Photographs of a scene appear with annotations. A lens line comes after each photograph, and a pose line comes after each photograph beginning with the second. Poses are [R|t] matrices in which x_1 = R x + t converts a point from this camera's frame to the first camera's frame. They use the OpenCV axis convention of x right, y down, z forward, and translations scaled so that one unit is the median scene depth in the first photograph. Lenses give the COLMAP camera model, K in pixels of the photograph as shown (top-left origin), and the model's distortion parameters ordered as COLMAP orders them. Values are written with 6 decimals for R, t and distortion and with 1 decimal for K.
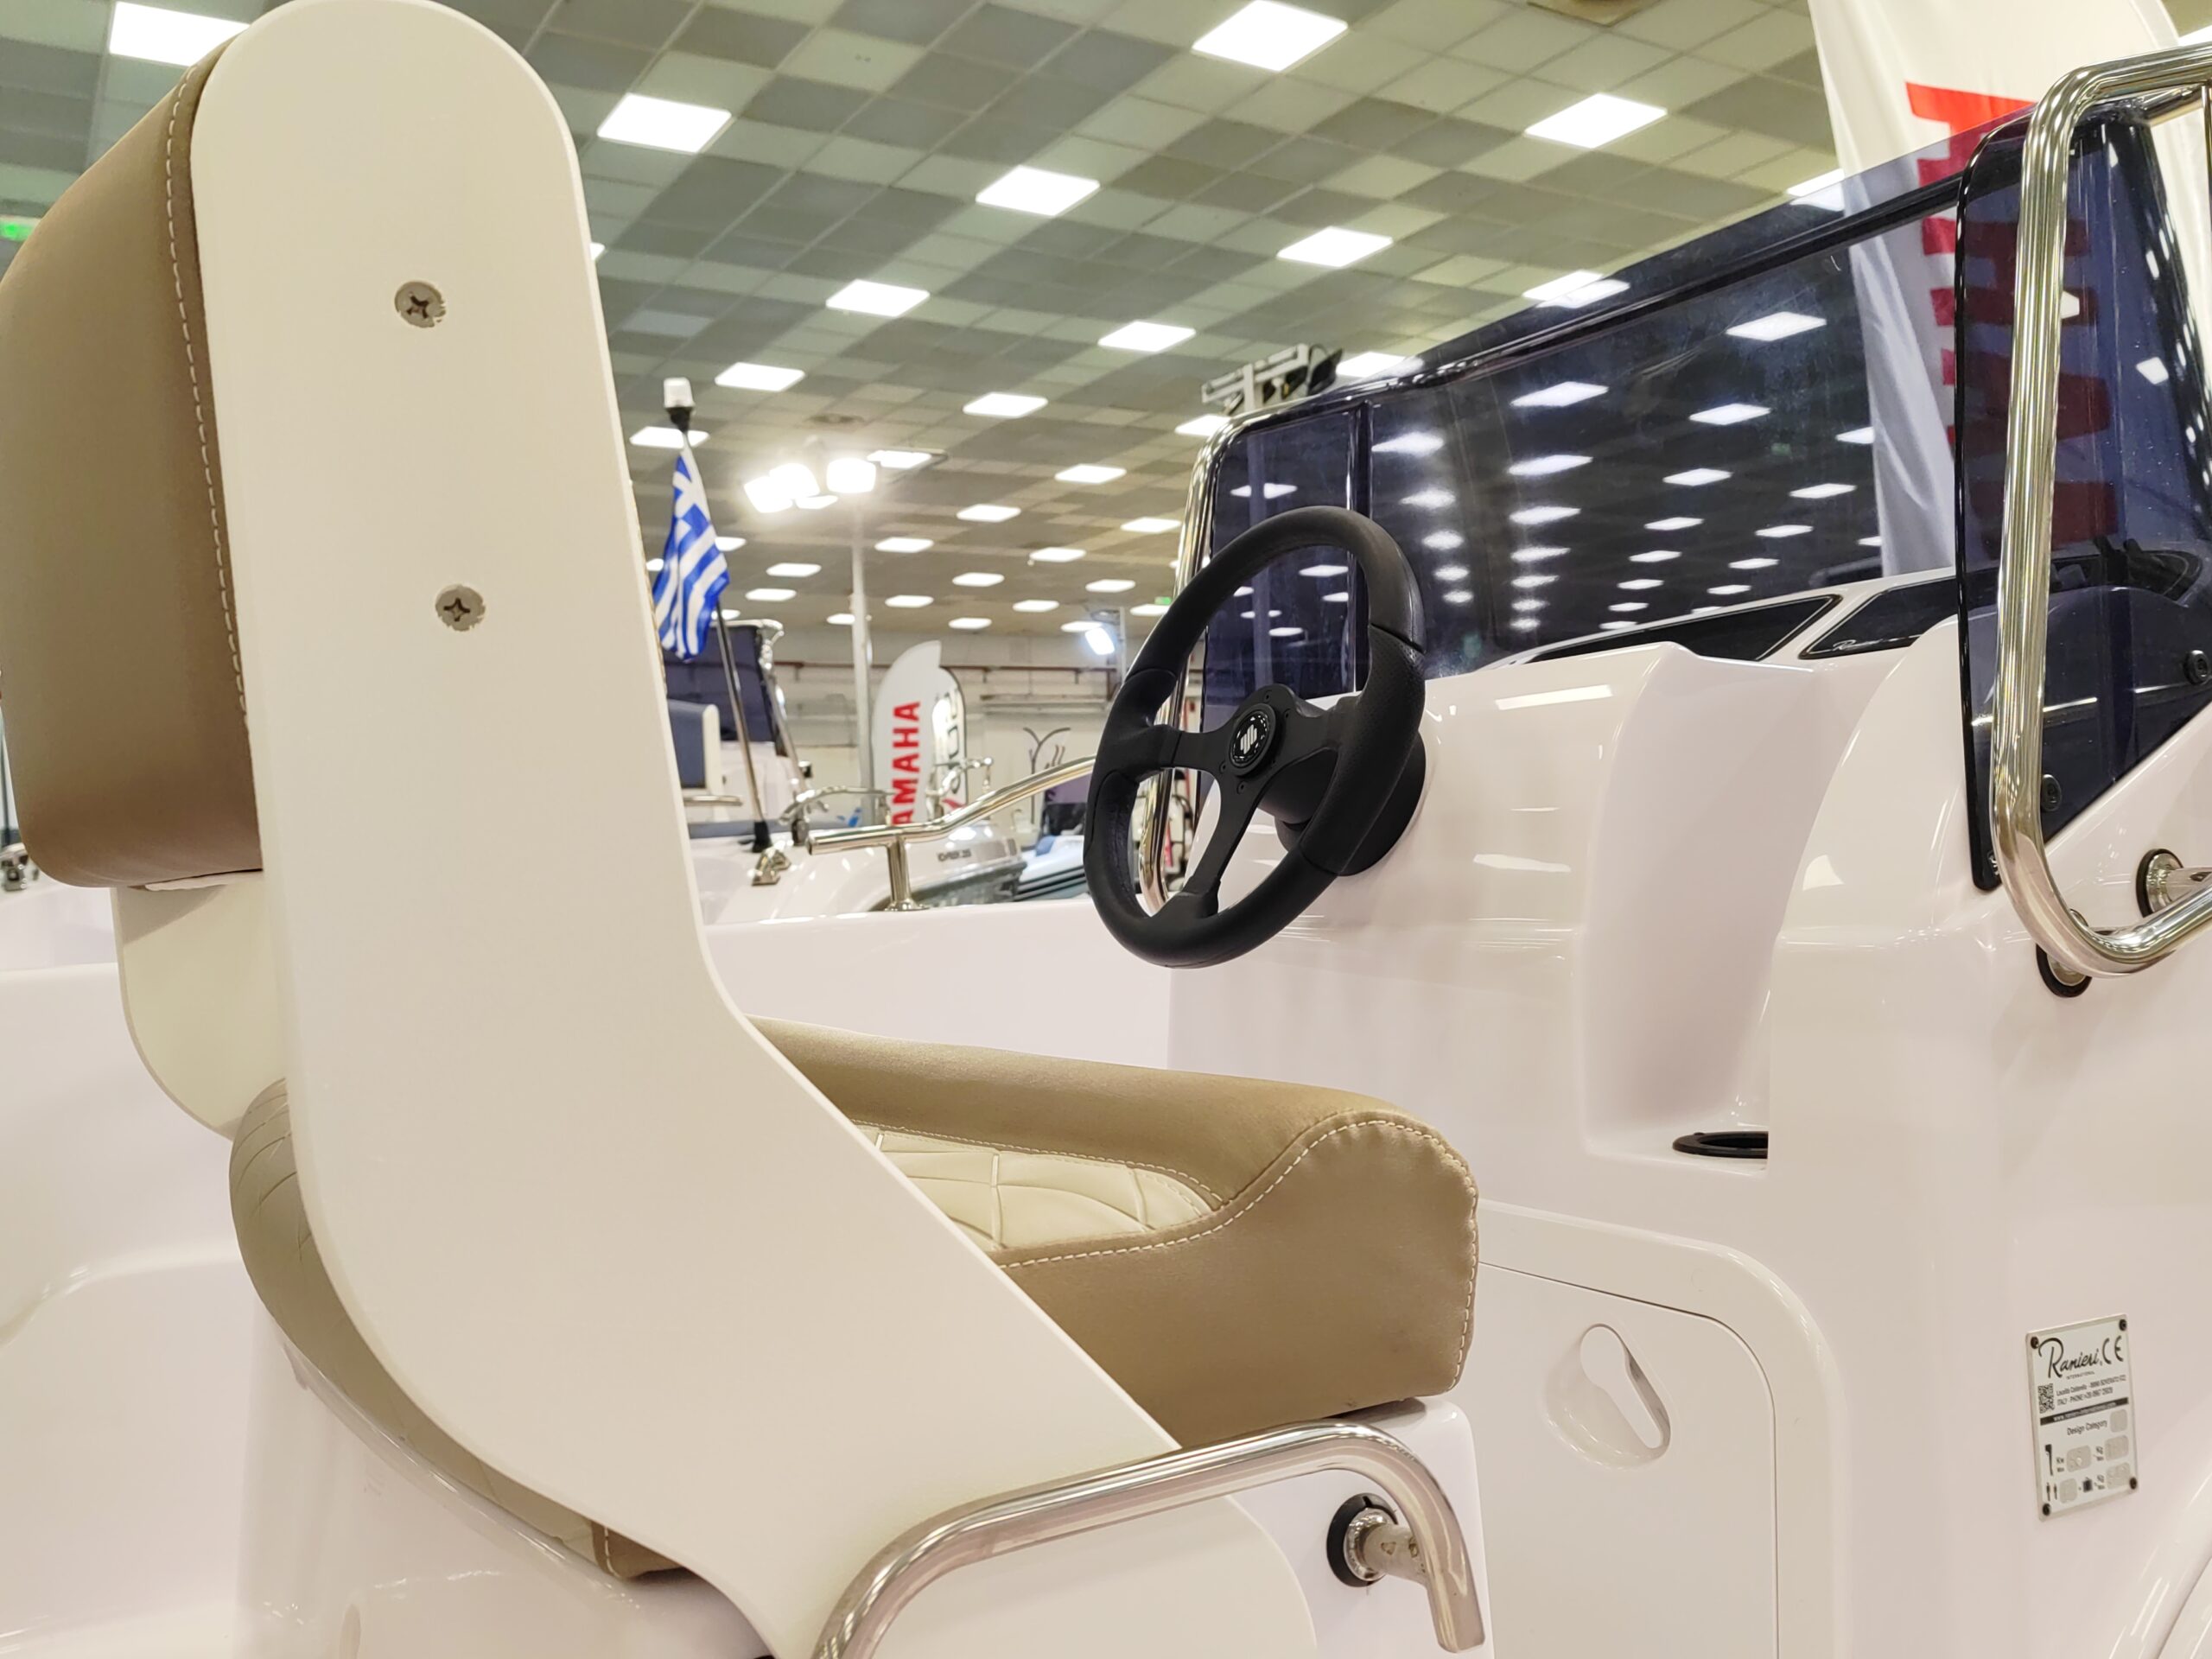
lens RADIAL K [[1774.9, 0, 1085.9], [0, 1774.9, 831.9], [0, 0, 1]] dist [0.038368, -0.054470]
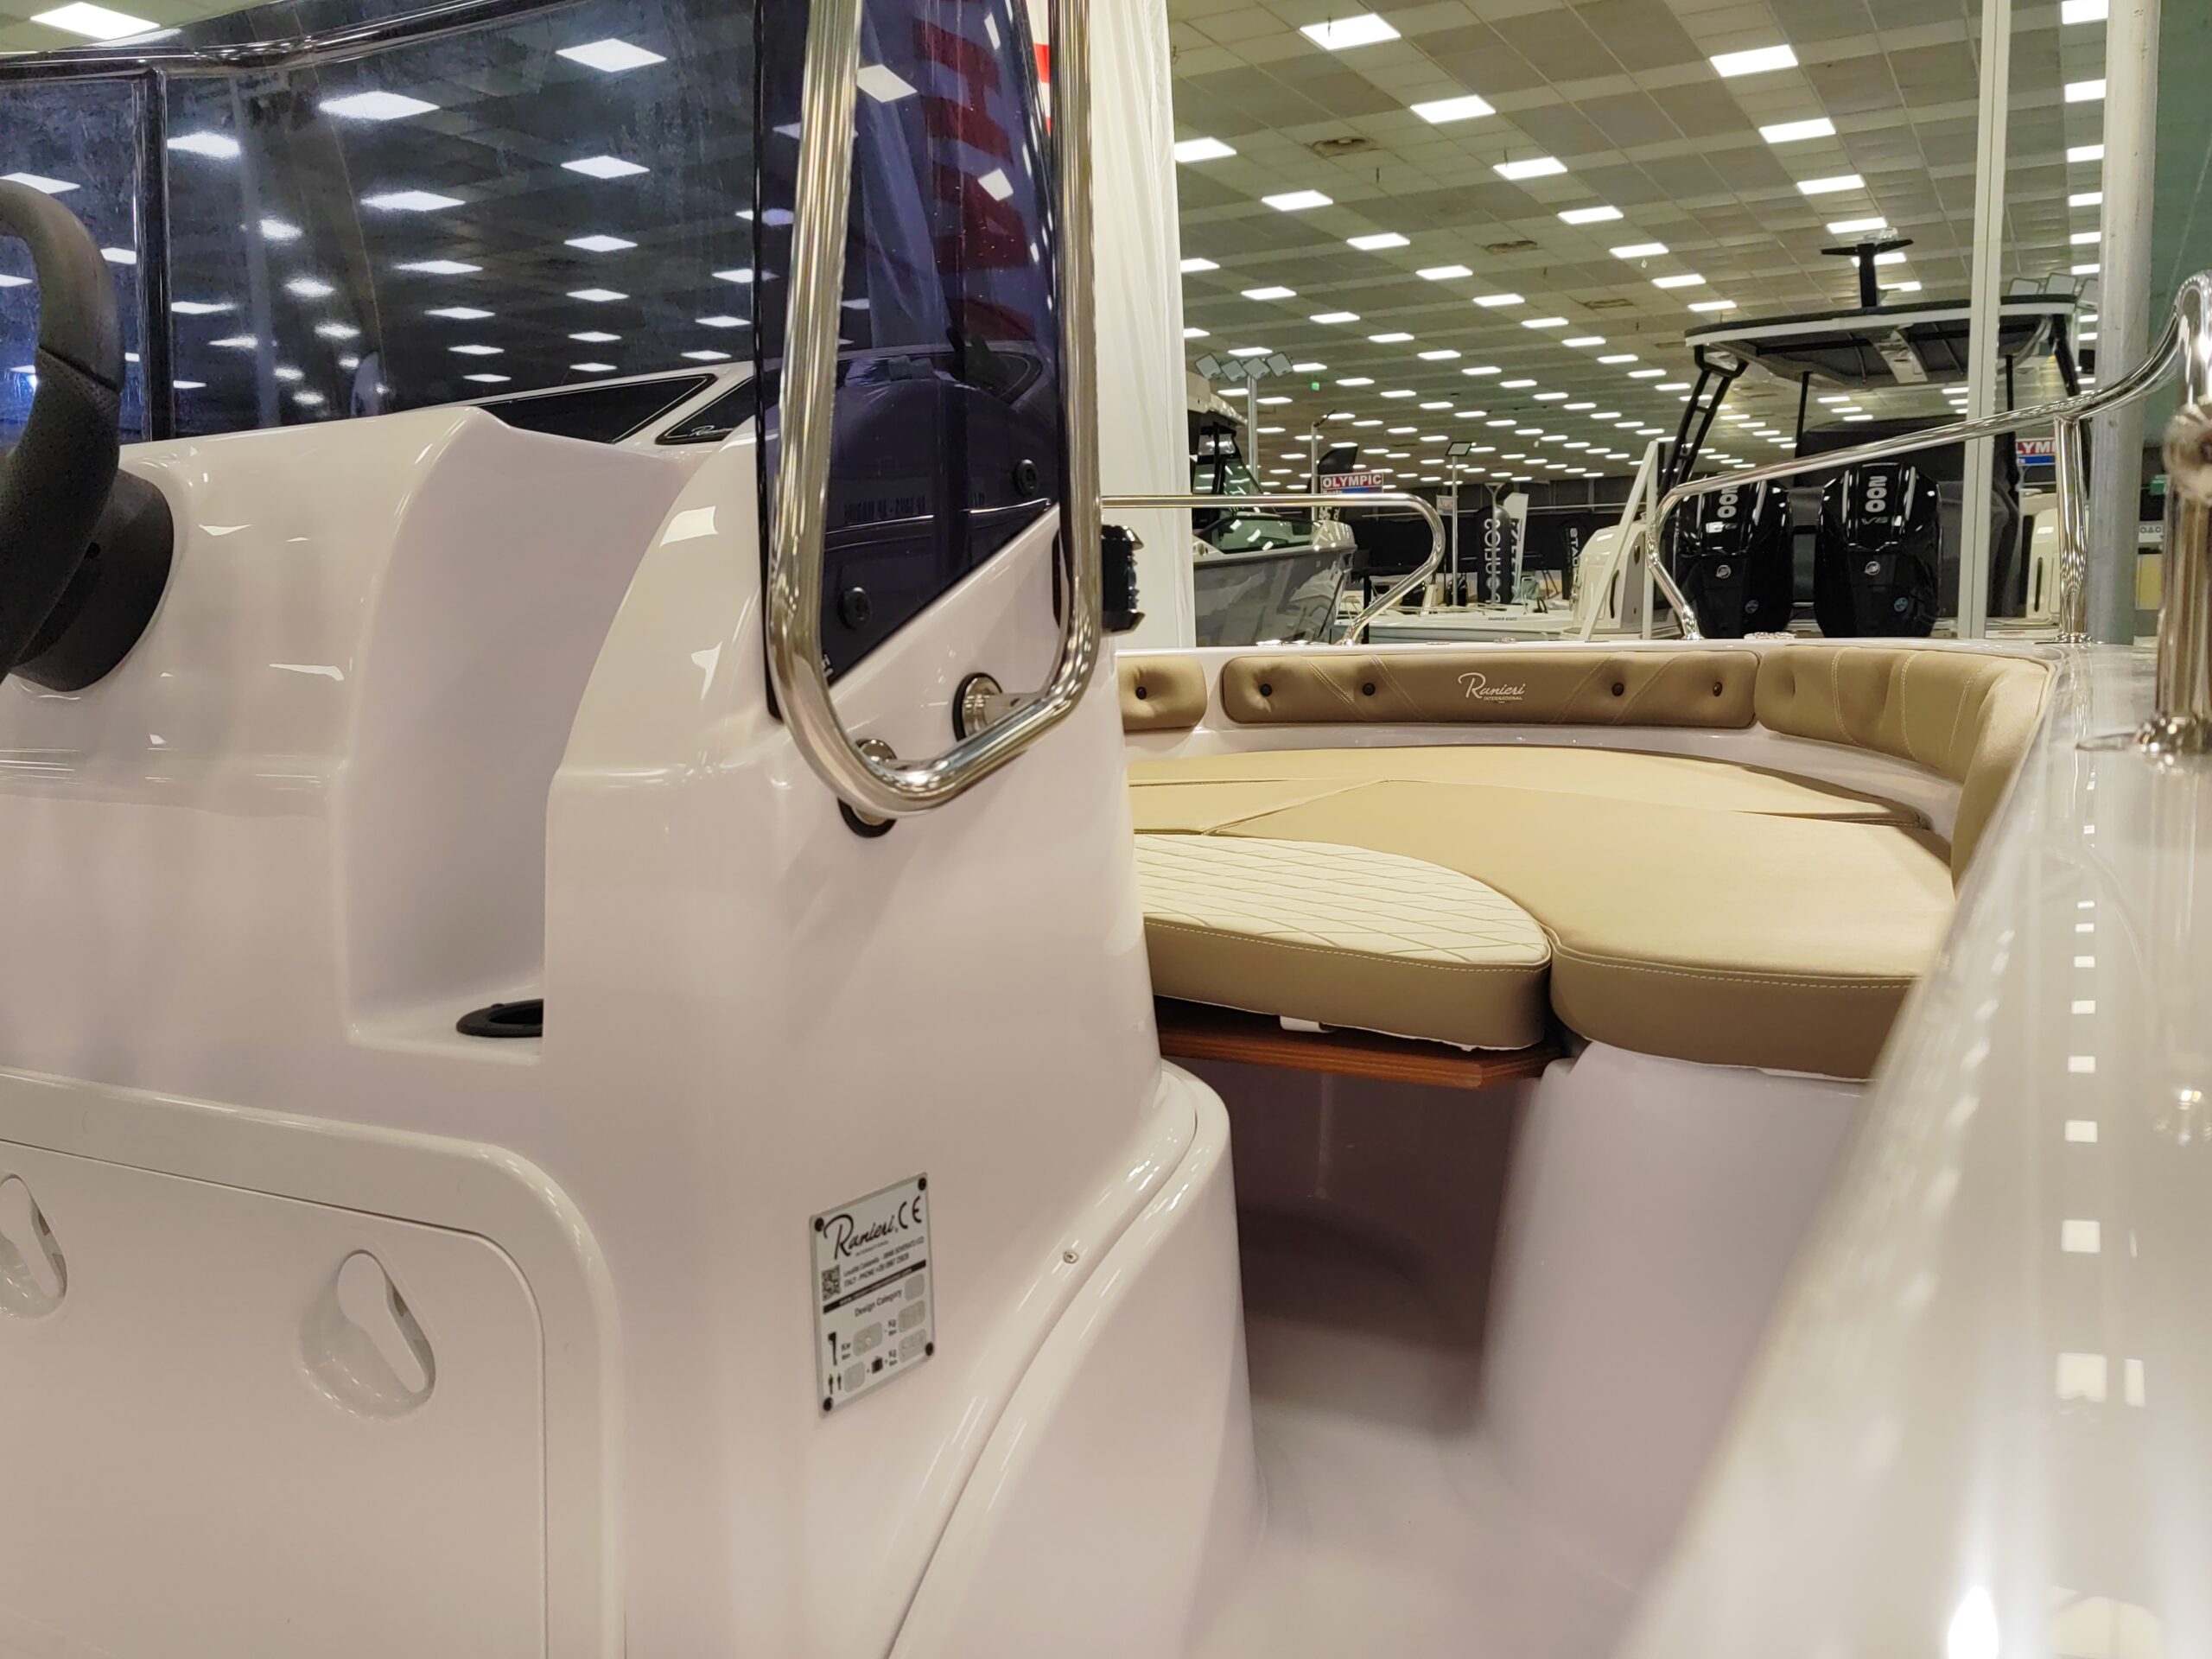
lens RADIAL K [[1774.9, 0, 1101.8], [0, 1774.9, 827.4], [0, 0, 1]] dist [0.038368, -0.054470]
pose [[0.870150, -0.033089, 0.491674, 0.216552], [-0.020156, 0.994518, 0.102601, -0.006476], [-0.492374, -0.099188, 0.864713, 0.173865]]
